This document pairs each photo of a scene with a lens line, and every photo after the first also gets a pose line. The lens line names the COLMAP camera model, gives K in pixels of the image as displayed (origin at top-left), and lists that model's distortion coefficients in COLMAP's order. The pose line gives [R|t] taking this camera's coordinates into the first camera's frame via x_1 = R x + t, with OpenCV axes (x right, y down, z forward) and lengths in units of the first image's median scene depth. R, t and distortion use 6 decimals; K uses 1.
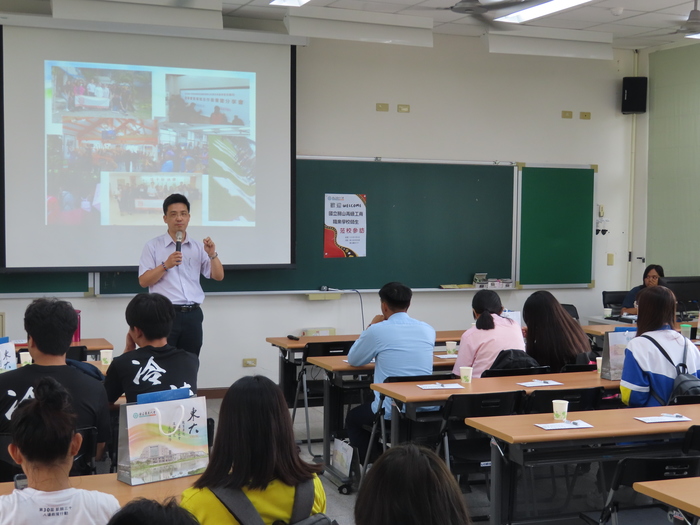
lens RADIAL K [[1089.8, 0, 347.8], [0, 1089.8, 263.3], [0, 0, 1]] dist [0.022471, 0.000000]
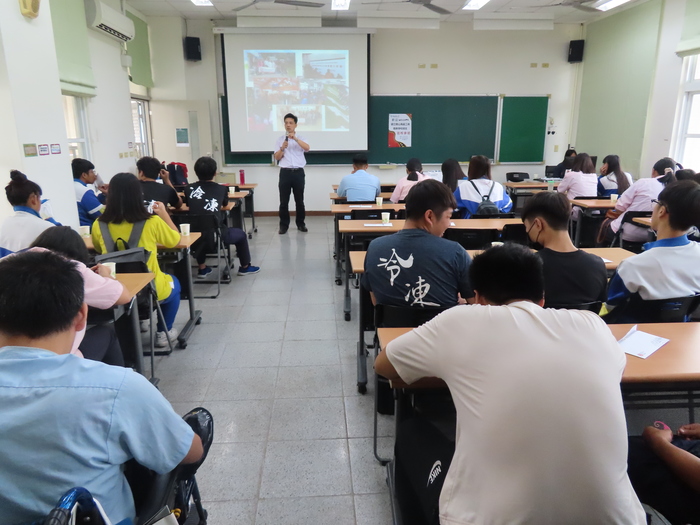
lens RADIAL K [[510.5, 0, 347.2], [0, 510.5, 261.7], [0, 0, 1]] dist [-0.007426, 0.016412]
pose [[0.947546, 0.062423, -0.313464, 0.228426], [-0.000630, 0.981105, 0.193473, 0.021212], [0.319619, -0.183127, 0.929682, 0.078680]]
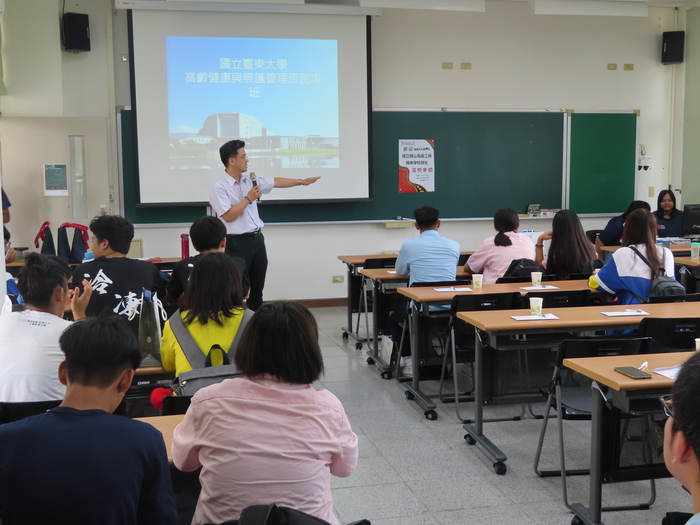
lens RADIAL K [[901.2, 0, 345.4], [0, 901.2, 264.7], [0, 0, 1]] dist [0.011878, 0.000000]
pose [[0.988639, -0.004289, -0.150248, 0.075328], [0.013383, 0.998135, 0.059568, 0.015296], [0.149712, -0.060902, 0.986852, -0.003332]]
